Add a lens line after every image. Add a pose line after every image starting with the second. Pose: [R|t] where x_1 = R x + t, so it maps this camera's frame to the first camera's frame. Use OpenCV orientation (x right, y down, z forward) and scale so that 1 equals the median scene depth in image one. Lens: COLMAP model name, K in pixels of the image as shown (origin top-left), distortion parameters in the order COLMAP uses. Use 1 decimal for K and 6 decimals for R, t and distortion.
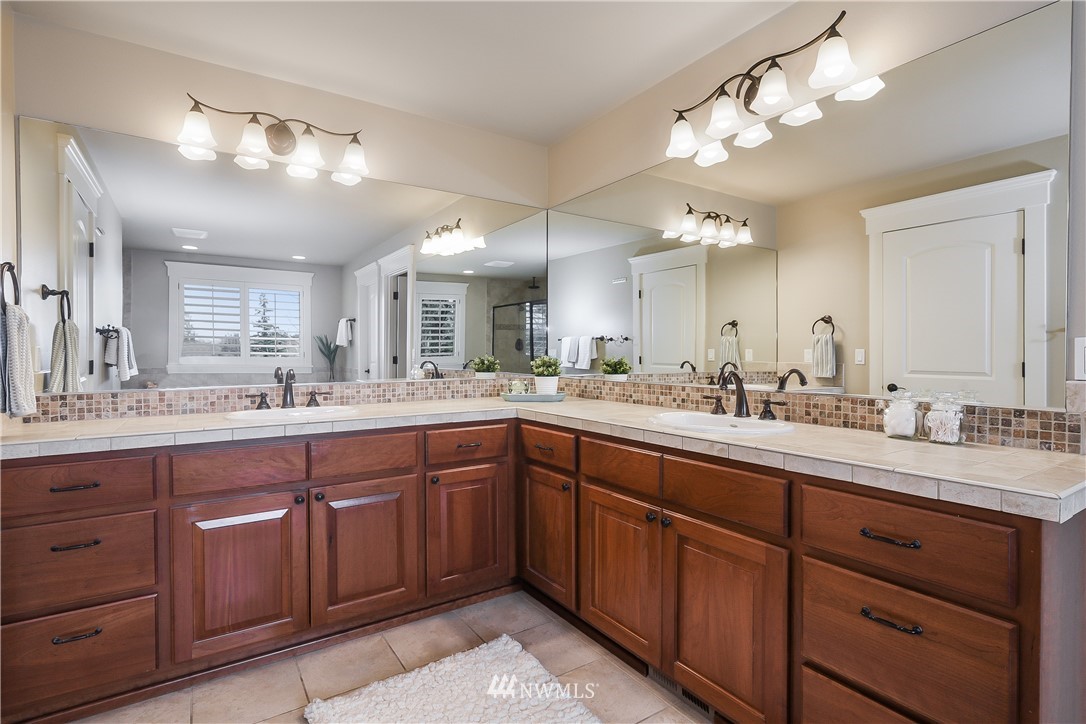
lens RADIAL K [[501.7, 0, 543.0], [0, 501.7, 362.0], [0, 0, 1]] dist [-0.010628, 0.000097]
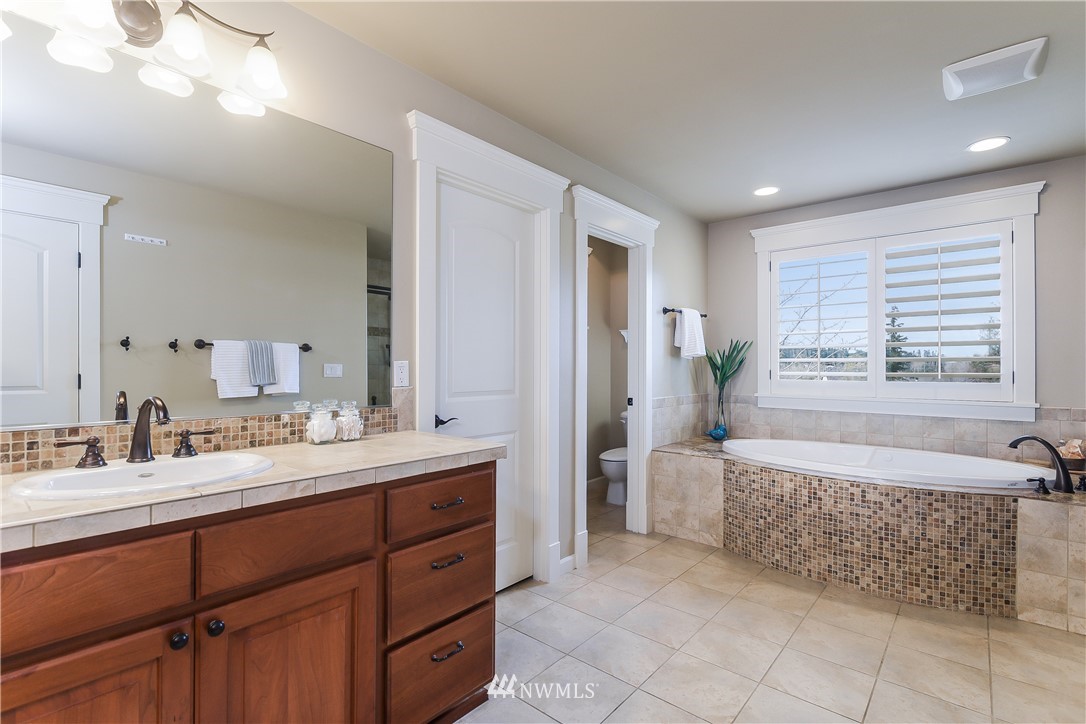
lens RADIAL K [[501.7, 0, 543.0], [0, 501.7, 362.0], [0, 0, 1]] dist [-0.010628, 0.000097]
pose [[-0.255468, 0.005444, 0.966802, -0.491202], [0.008583, 0.999958, -0.003362, -0.027219], [-0.966779, 0.007439, -0.255504, 0.717992]]
